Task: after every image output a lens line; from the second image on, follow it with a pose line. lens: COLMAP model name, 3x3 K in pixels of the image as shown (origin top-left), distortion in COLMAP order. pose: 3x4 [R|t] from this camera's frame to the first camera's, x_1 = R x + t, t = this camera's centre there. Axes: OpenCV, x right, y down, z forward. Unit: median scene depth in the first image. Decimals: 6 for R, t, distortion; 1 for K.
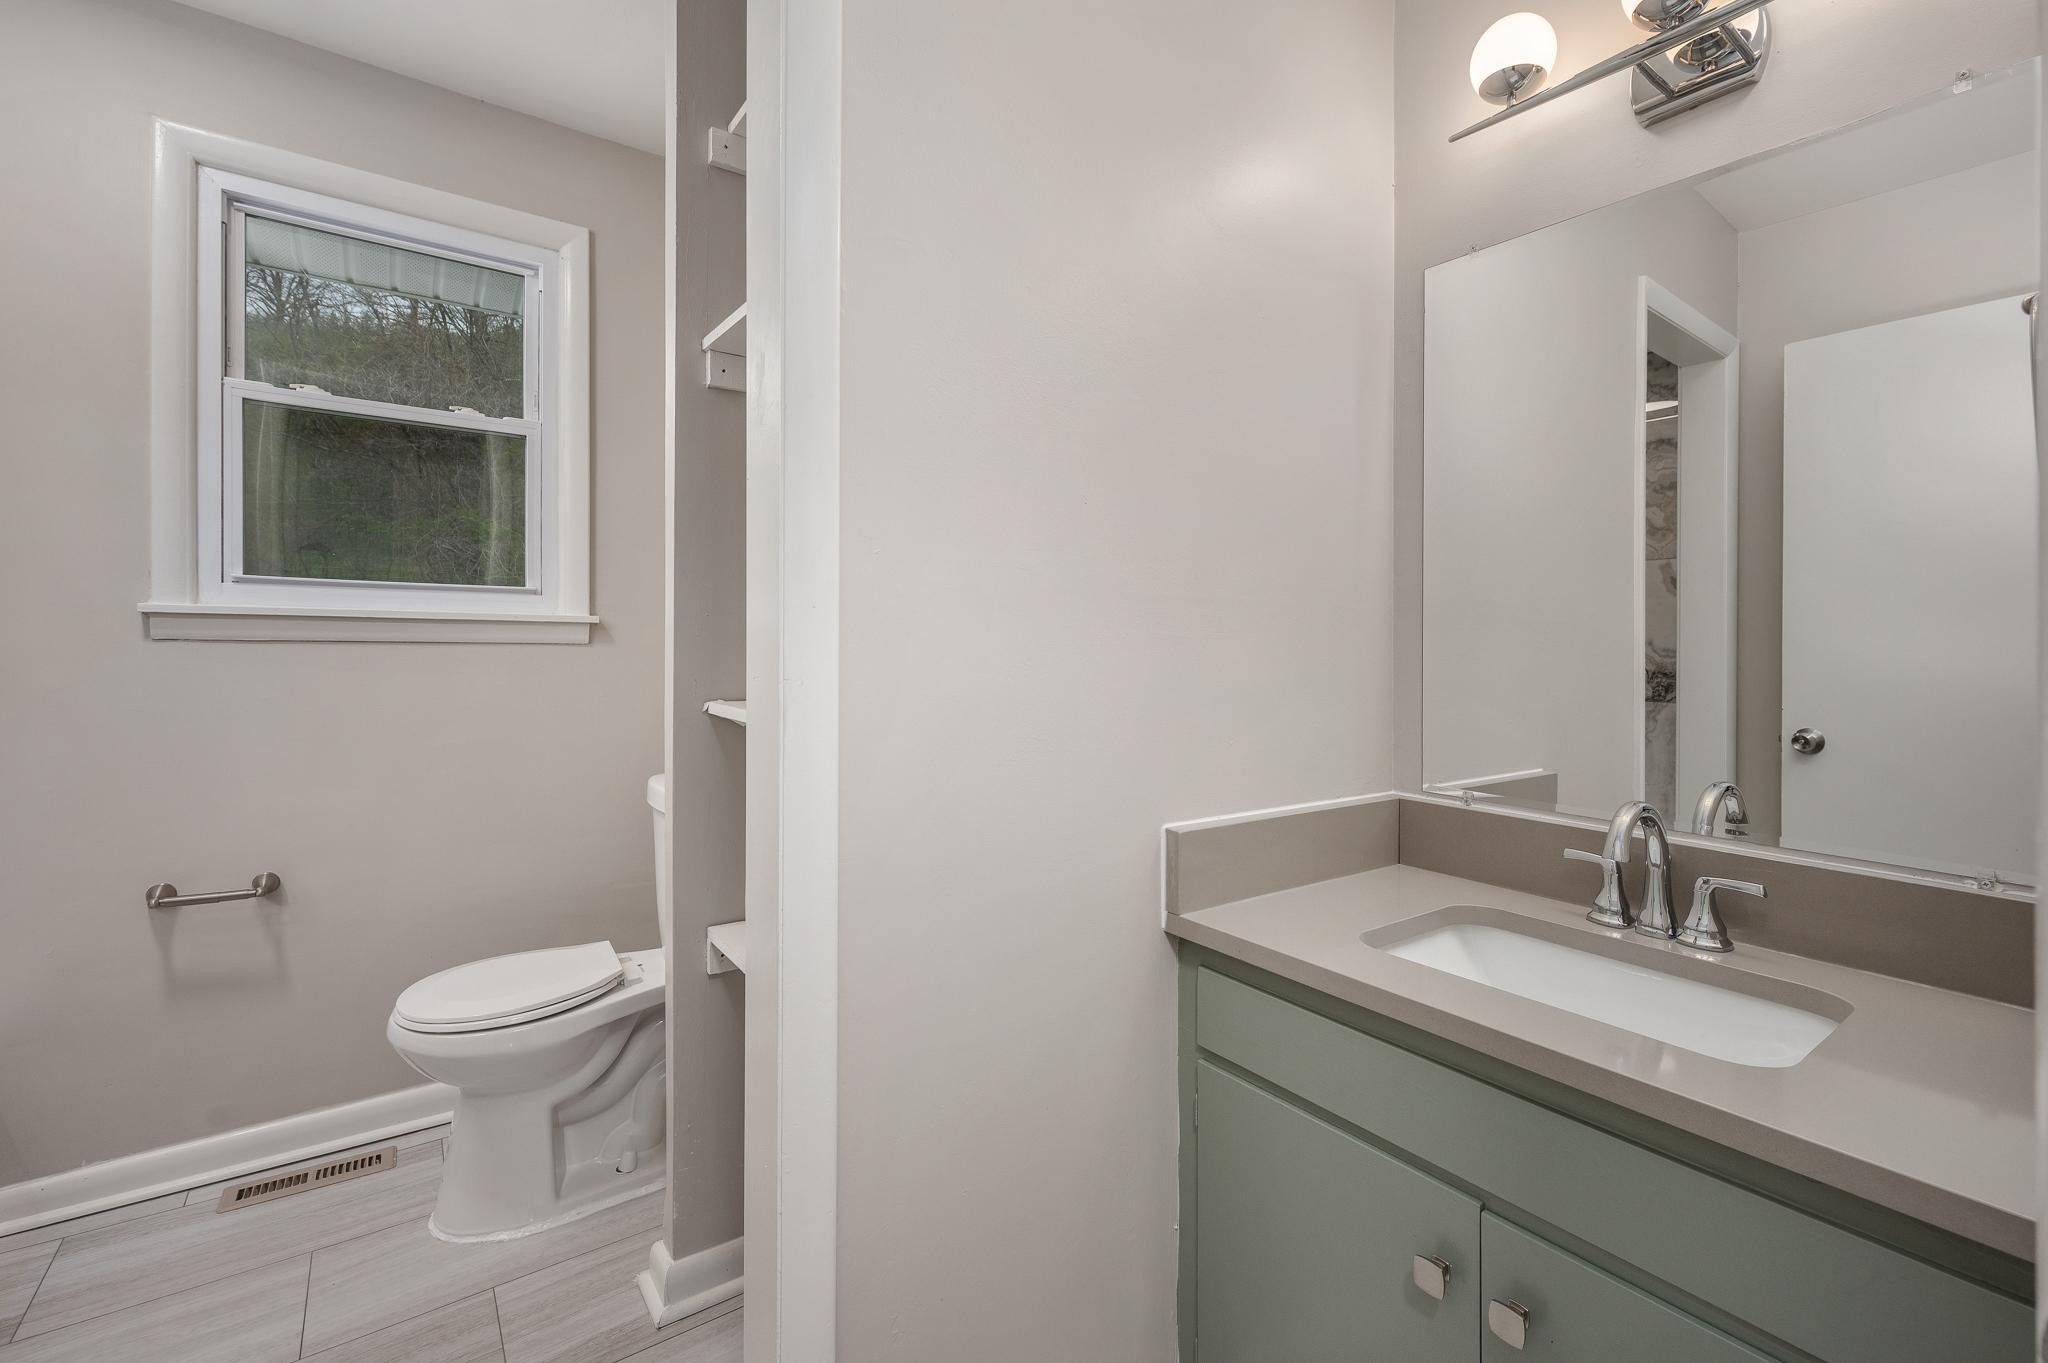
lens RADIAL K [[881.8, 0, 1023.1], [0, 881.8, 662.6], [0, 0, 1]] dist [-0.002348, -0.000203]
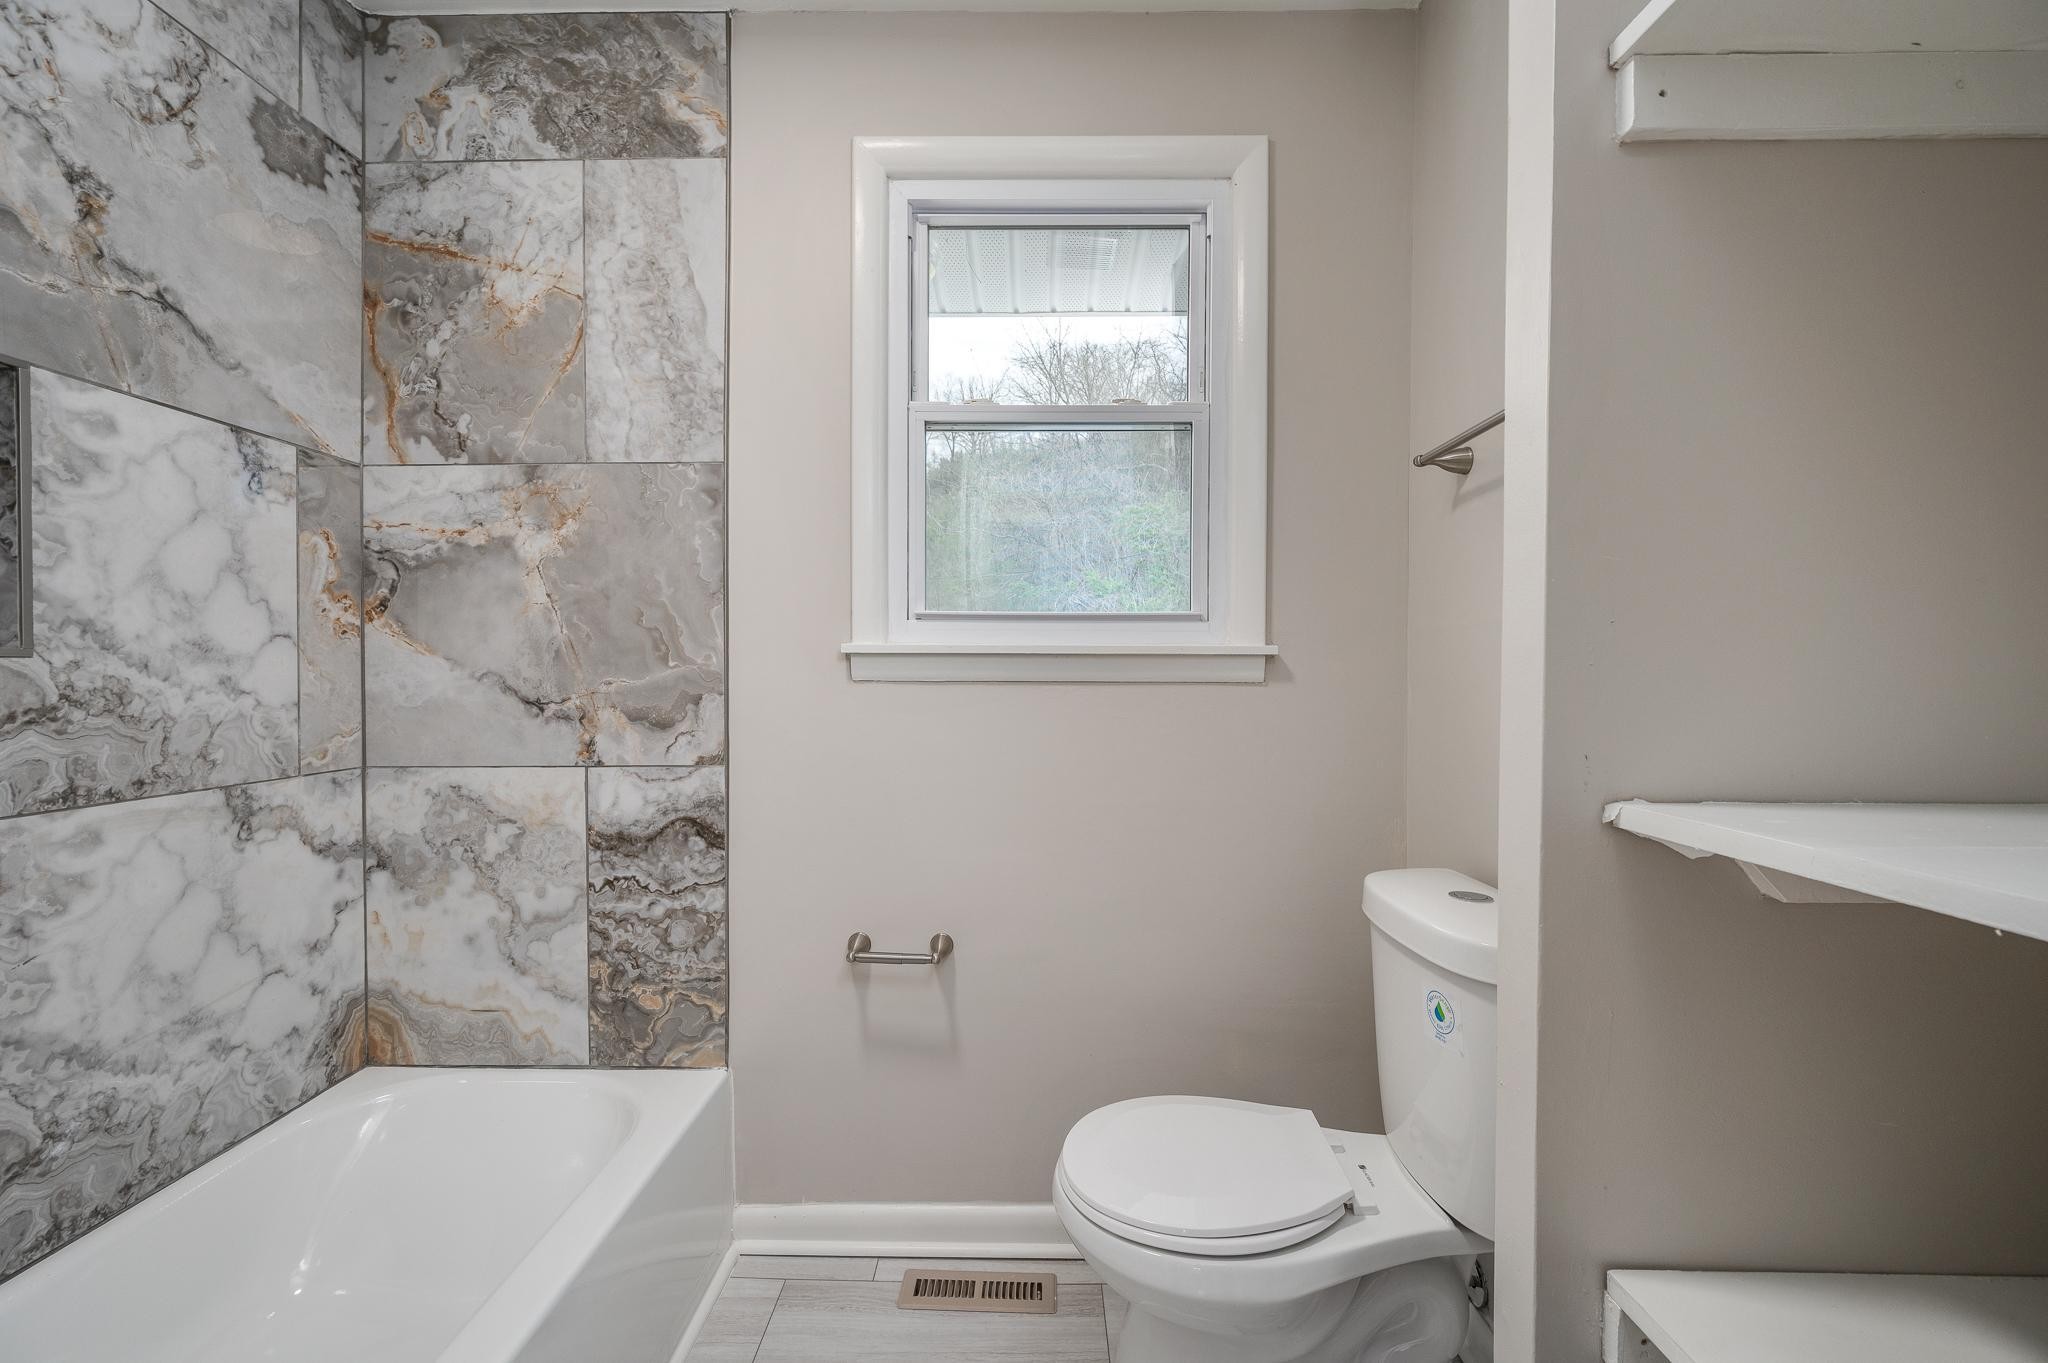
lens RADIAL K [[824.9, 0, 1021.6], [0, 824.9, 678.4], [0, 0, 1]] dist [-0.003656, 0.000099]
pose [[0.799627, -0.009038, -0.600429, -0.285741], [-0.004140, 0.999780, -0.020563, -0.010993], [0.600483, 0.018929, 0.799413, 0.371070]]
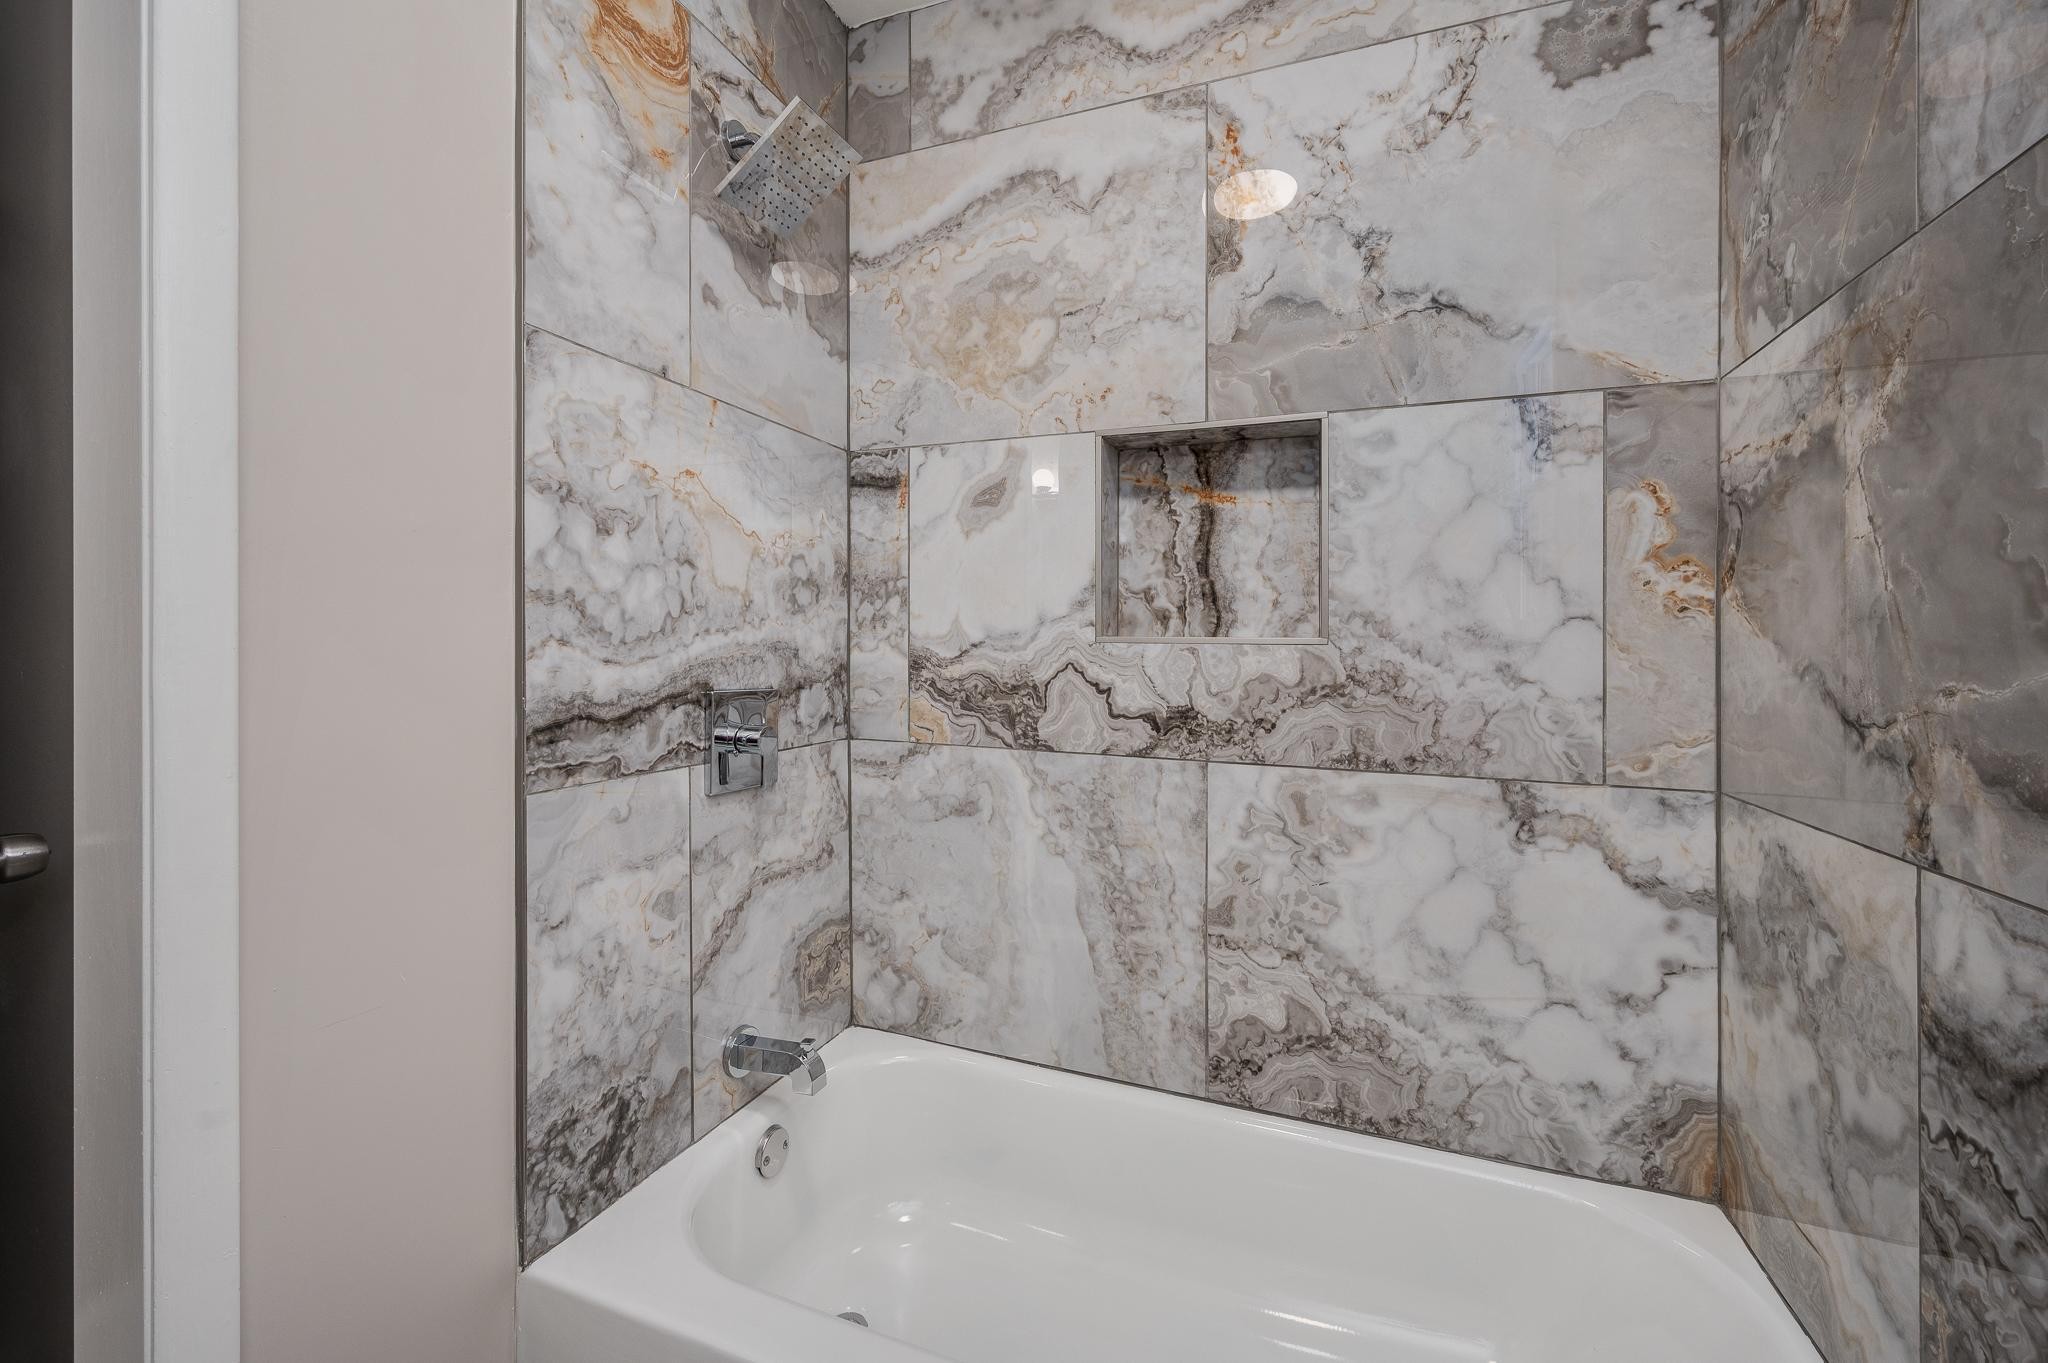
lens RADIAL K [[824.9, 0, 1033.7], [0, 824.9, 652.8], [0, 0, 1]] dist [-0.003656, 0.000099]
pose [[-0.838477, -0.021532, -0.544511, -0.577797], [-0.038736, 0.999046, 0.020142, -0.032472], [0.543558, 0.037980, -0.838512, 0.897028]]
